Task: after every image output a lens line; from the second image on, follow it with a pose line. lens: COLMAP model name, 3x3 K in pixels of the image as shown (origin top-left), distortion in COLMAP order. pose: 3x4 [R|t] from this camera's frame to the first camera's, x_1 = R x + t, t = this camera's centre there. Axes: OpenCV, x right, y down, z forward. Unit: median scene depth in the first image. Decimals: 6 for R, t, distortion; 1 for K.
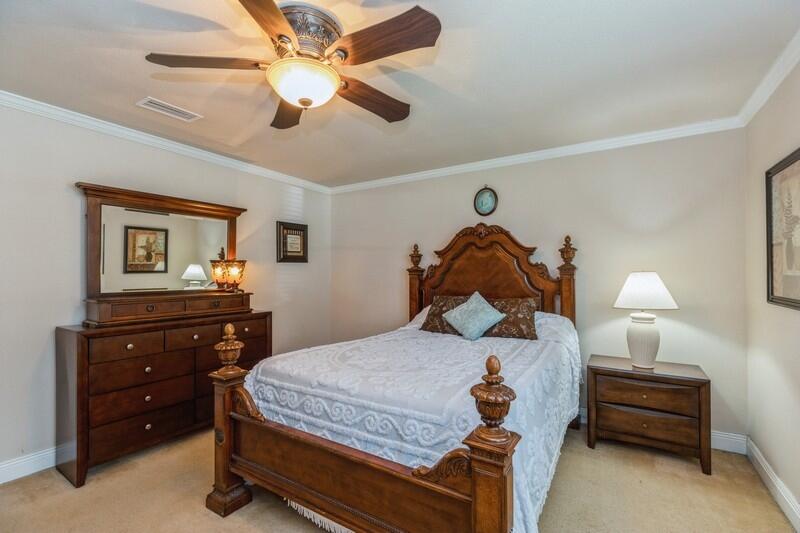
lens RADIAL K [[359.7, 0, 401.8], [0, 359.7, 272.0], [0, 0, 1]] dist [0.002614, -0.000085]
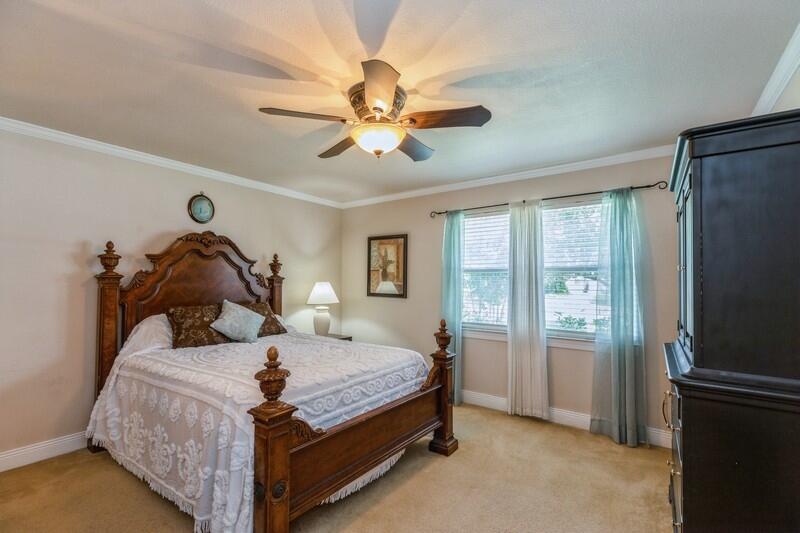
lens RADIAL K [[356.8, 0, 405.0], [0, 356.8, 283.1], [0, 0, 1]] dist [0.000435, -0.000031]
pose [[0.063609, 0.000628, 0.997975, -0.825206], [-0.009010, 0.999959, -0.000055, 0.002768], [-0.997934, -0.008988, 0.063612, 0.445714]]
